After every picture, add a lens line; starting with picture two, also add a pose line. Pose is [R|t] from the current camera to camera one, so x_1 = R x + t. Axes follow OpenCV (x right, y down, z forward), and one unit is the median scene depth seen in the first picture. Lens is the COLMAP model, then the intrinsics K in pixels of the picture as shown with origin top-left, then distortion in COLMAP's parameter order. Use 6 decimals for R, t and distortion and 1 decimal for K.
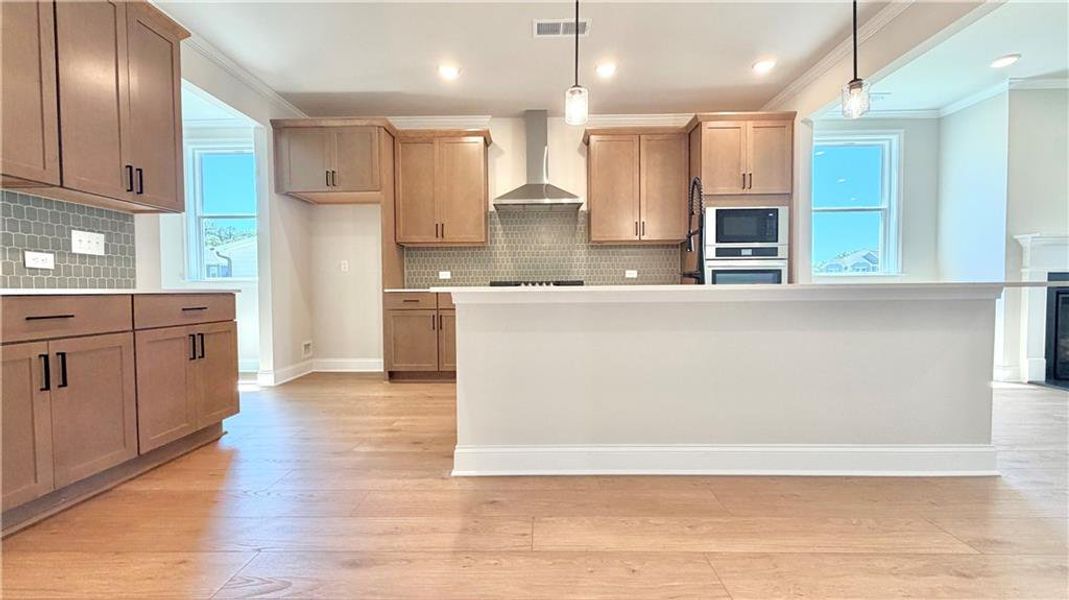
lens RADIAL K [[429.5, 0, 532.9], [0, 429.5, 296.3], [0, 0, 1]] dist [0.000020, -0.000879]
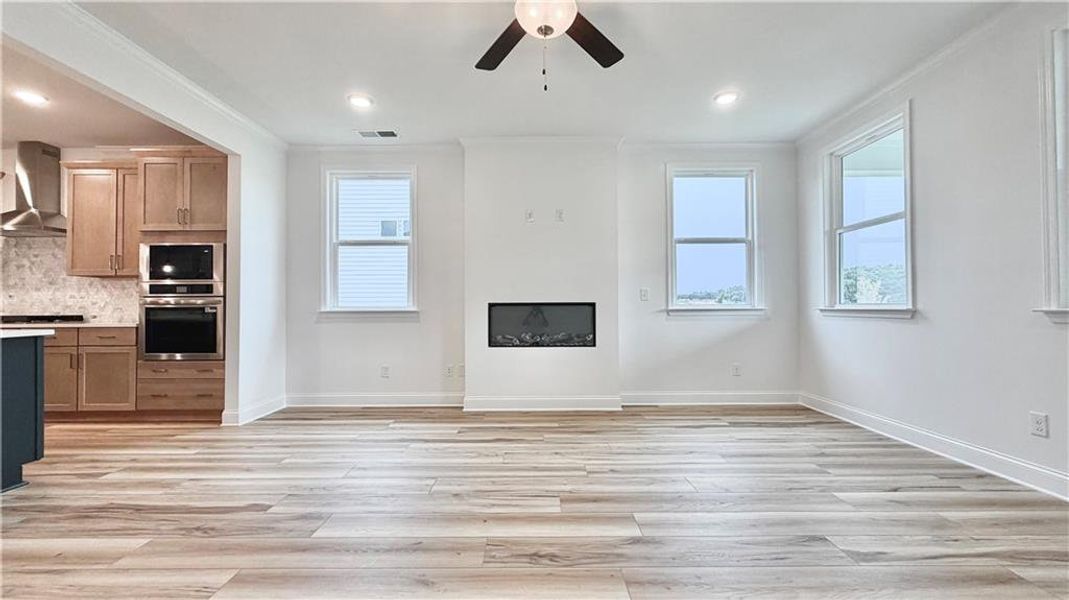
lens RADIAL K [[429.5, 0, 526.9], [0, 429.5, 303.8], [0, 0, 1]] dist [0.000020, -0.000879]
pose [[0.999977, 0.004907, 0.004785, 1.281407], [-0.004815, 0.999806, -0.019110, -0.054307], [-0.004878, 0.019087, 0.999806, 0.017165]]
